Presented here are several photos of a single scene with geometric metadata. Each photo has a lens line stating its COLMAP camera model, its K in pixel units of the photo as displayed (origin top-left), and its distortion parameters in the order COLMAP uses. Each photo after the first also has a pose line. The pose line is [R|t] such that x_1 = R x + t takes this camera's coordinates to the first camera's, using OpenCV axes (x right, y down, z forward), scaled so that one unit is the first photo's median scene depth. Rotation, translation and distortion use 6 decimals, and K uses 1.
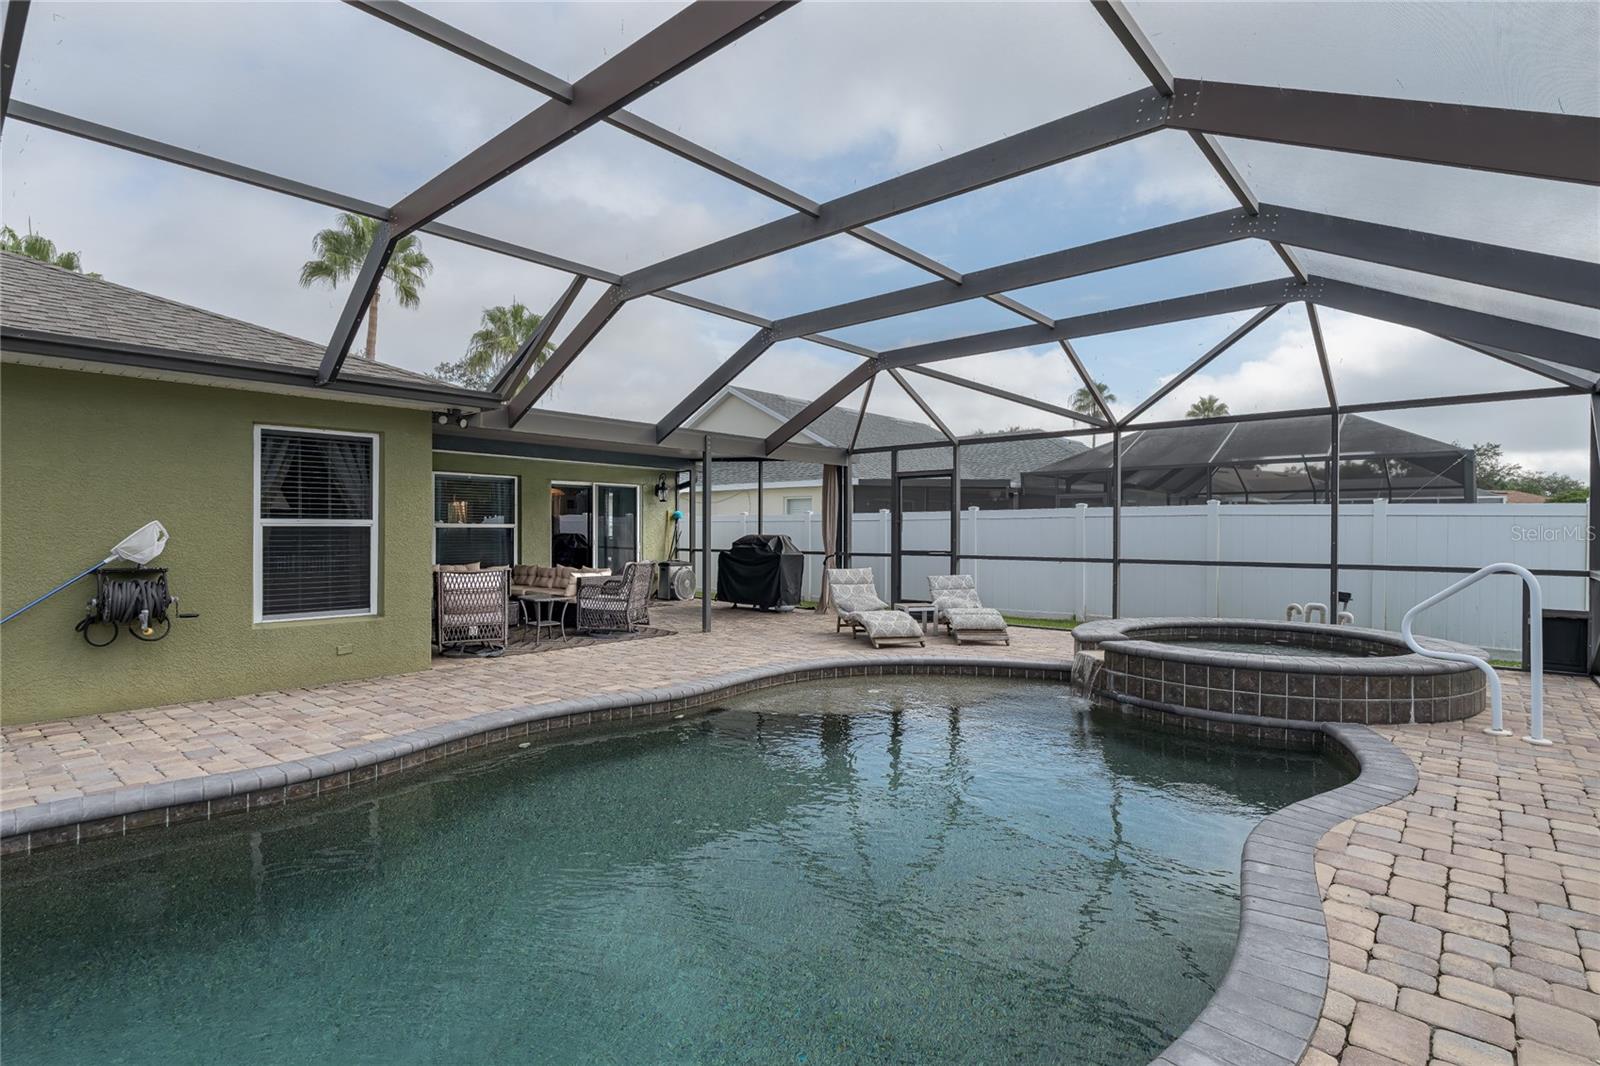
lens RADIAL K [[806.9, 0, 799.5], [0, 806.9, 532.2], [0, 0, 1]] dist [-0.002231, -0.000034]
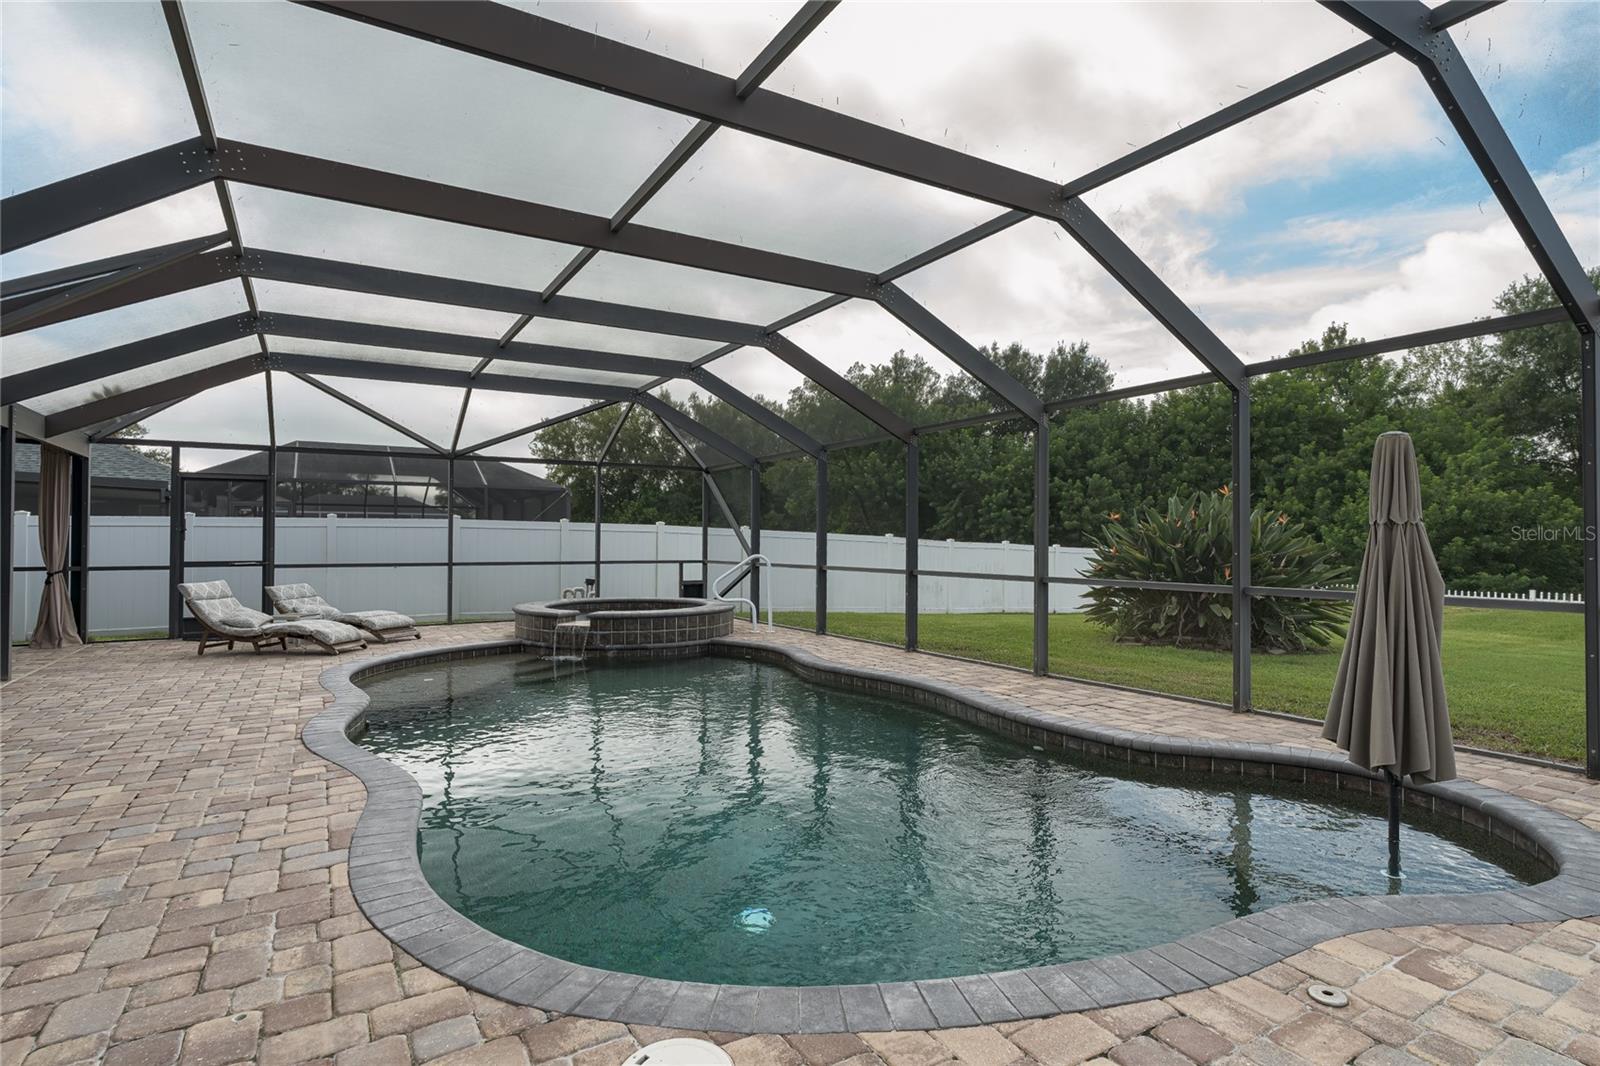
lens RADIAL K [[806.9, 0, 798.6], [0, 806.9, 537.5], [0, 0, 1]] dist [-0.002231, -0.000034]
pose [[0.292419, 0.004867, 0.956278, -0.675785], [0.002354, 0.999980, -0.005809, 0.003373], [-0.956288, 0.003950, 0.292401, 0.139833]]
